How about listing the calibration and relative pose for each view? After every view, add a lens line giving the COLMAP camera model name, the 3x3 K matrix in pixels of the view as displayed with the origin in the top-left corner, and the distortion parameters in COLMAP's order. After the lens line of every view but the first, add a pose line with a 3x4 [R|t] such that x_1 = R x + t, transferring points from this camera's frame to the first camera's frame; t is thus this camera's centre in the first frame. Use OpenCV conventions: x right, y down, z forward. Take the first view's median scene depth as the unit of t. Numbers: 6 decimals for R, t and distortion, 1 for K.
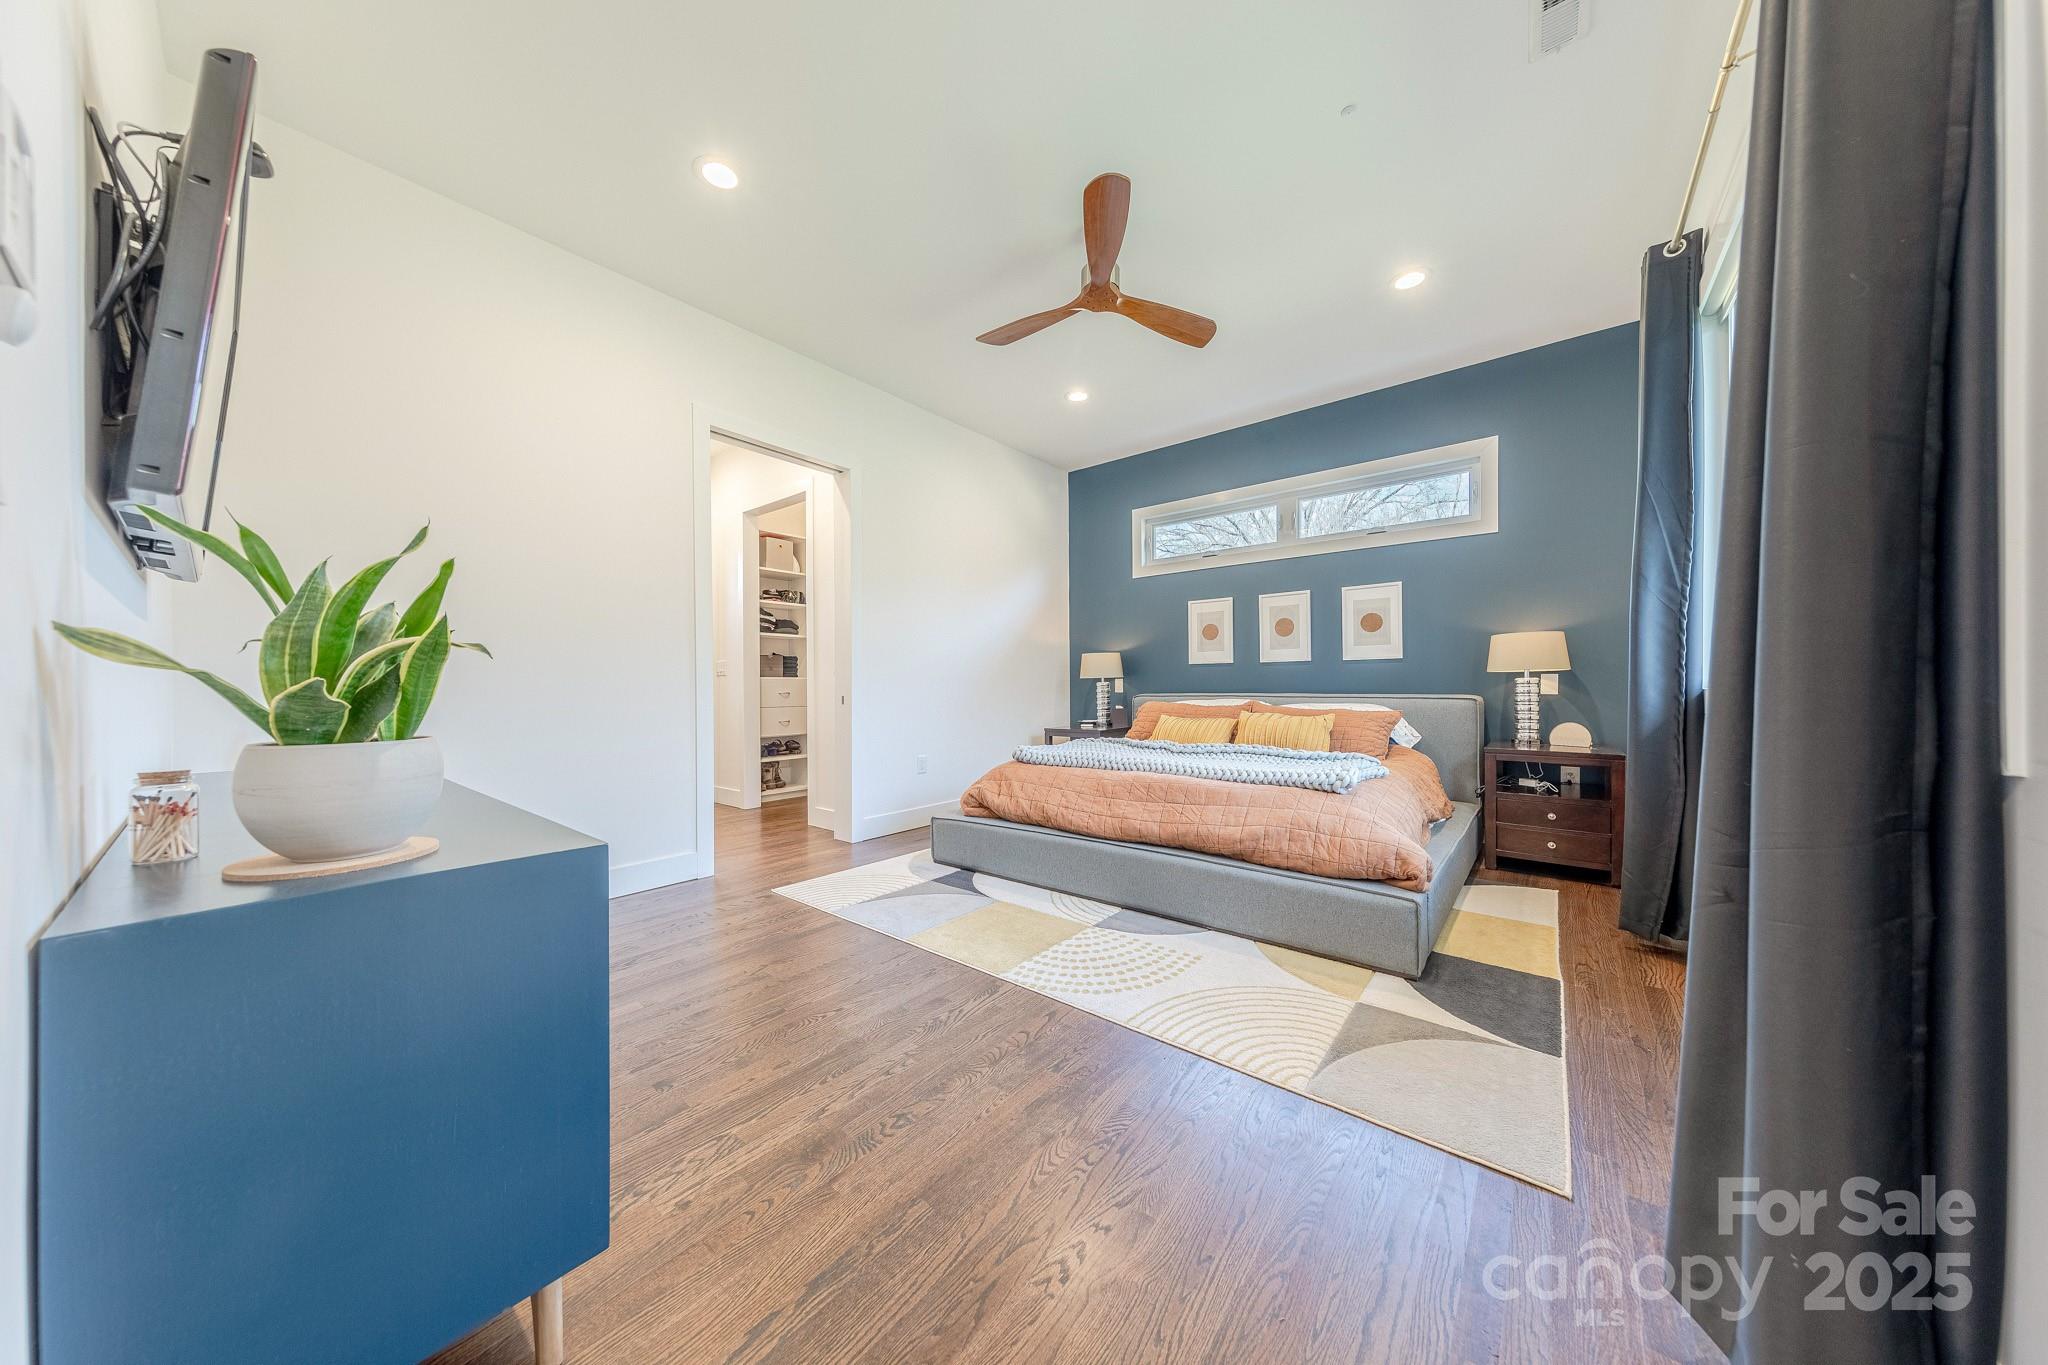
lens RADIAL K [[637.6, 0, 1018.1], [0, 637.6, 687.8], [0, 0, 1]] dist [0.005855, -0.000076]
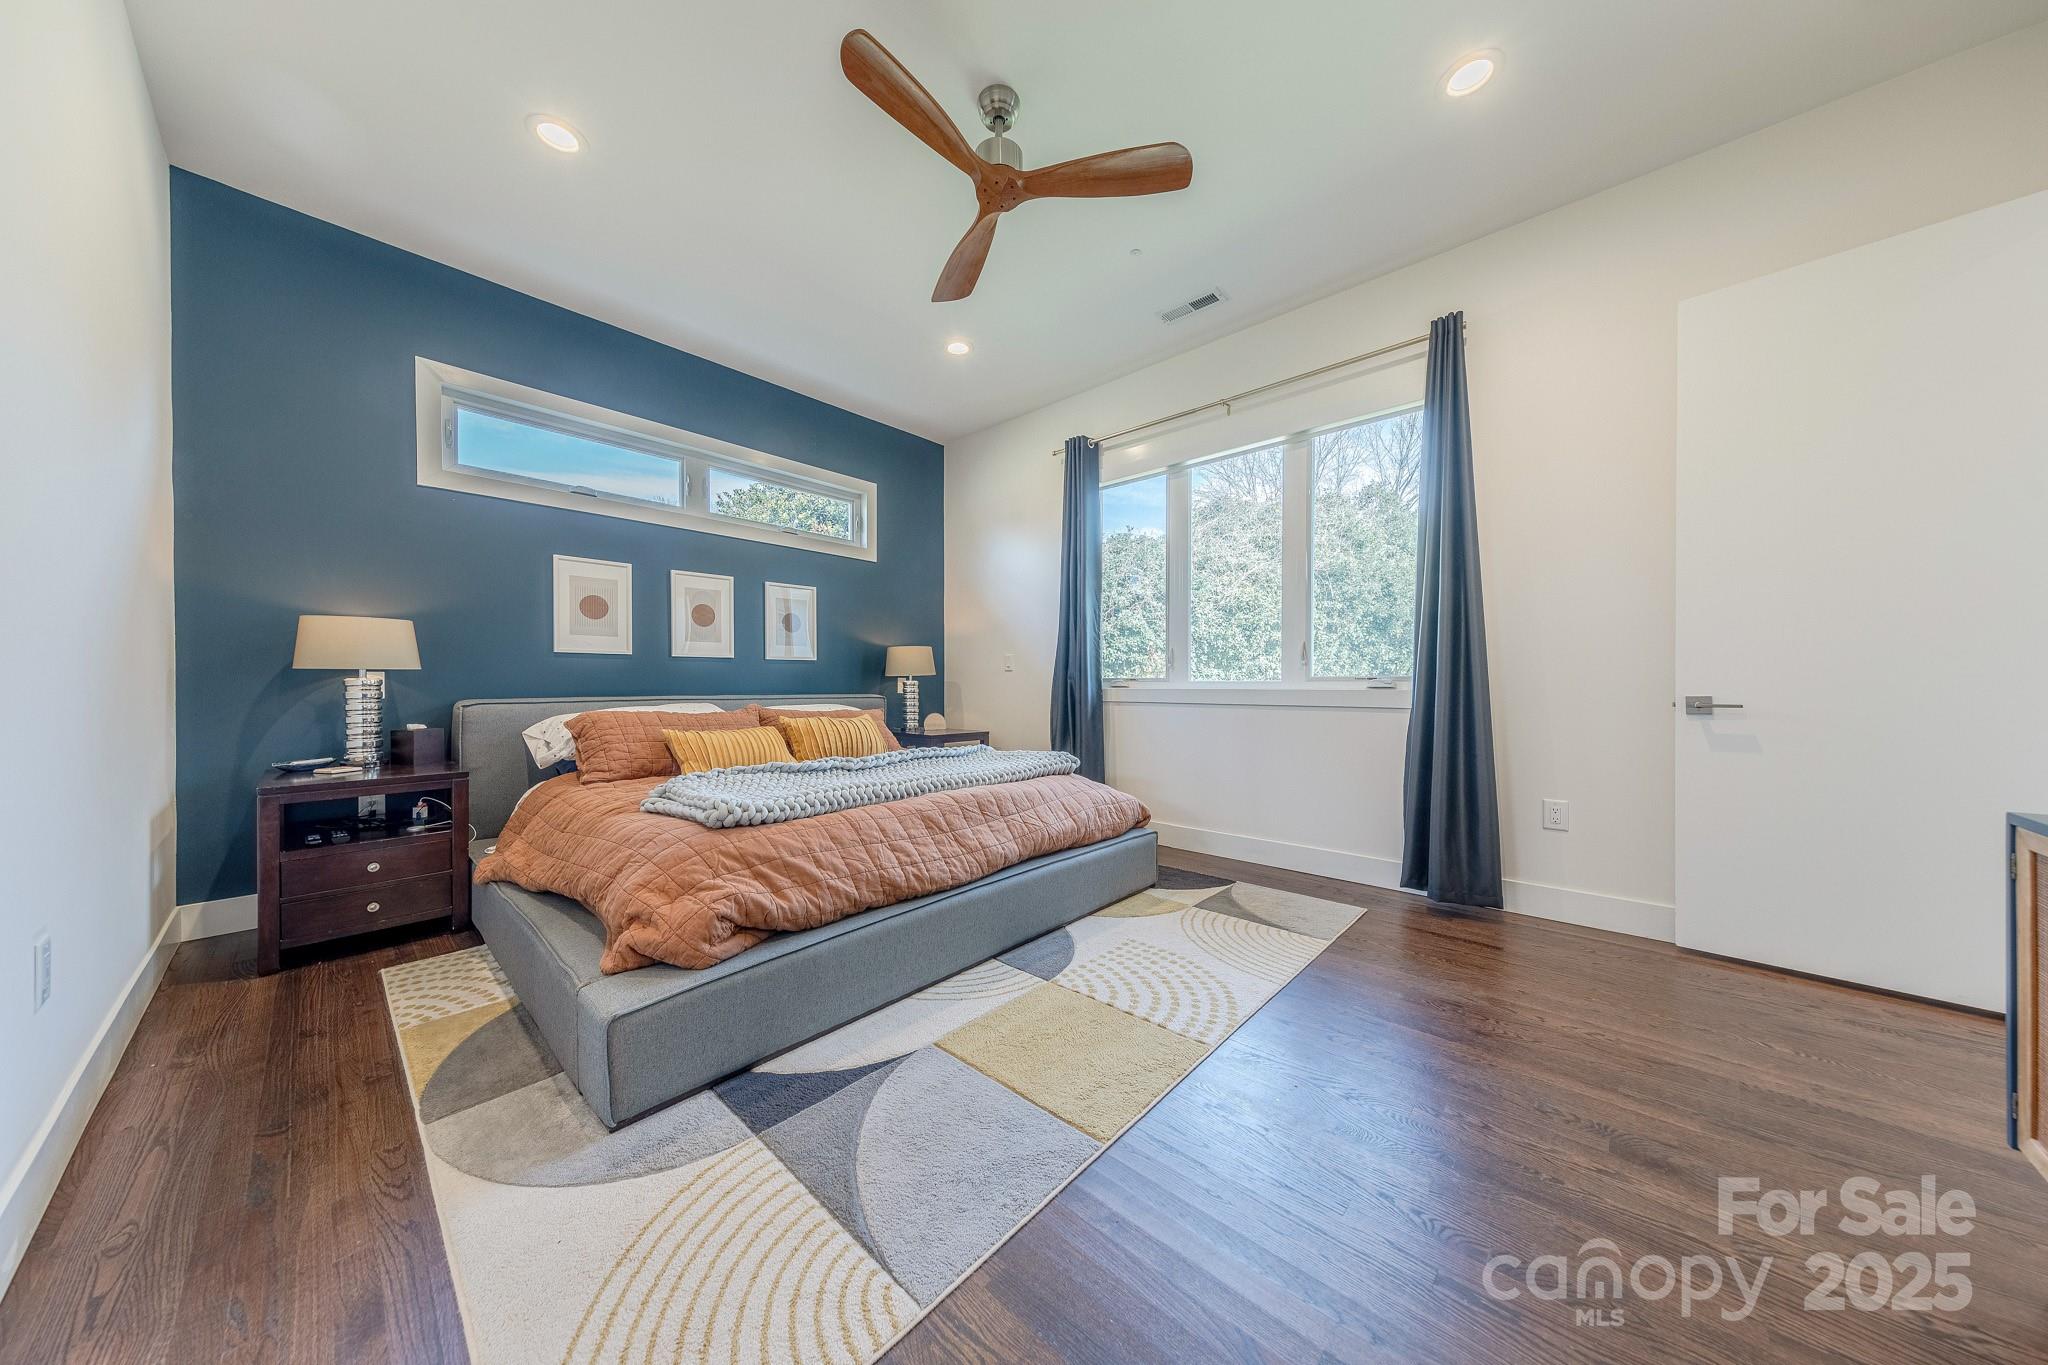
lens RADIAL K [[637.6, 0, 1018.1], [0, 637.6, 687.8], [0, 0, 1]] dist [0.005855, -0.000076]
pose [[0.054908, 0.000881, 0.998491, -0.537841], [0.001982, 0.999998, -0.000992, 0.000749], [-0.998489, 0.002034, 0.054906, 0.765911]]
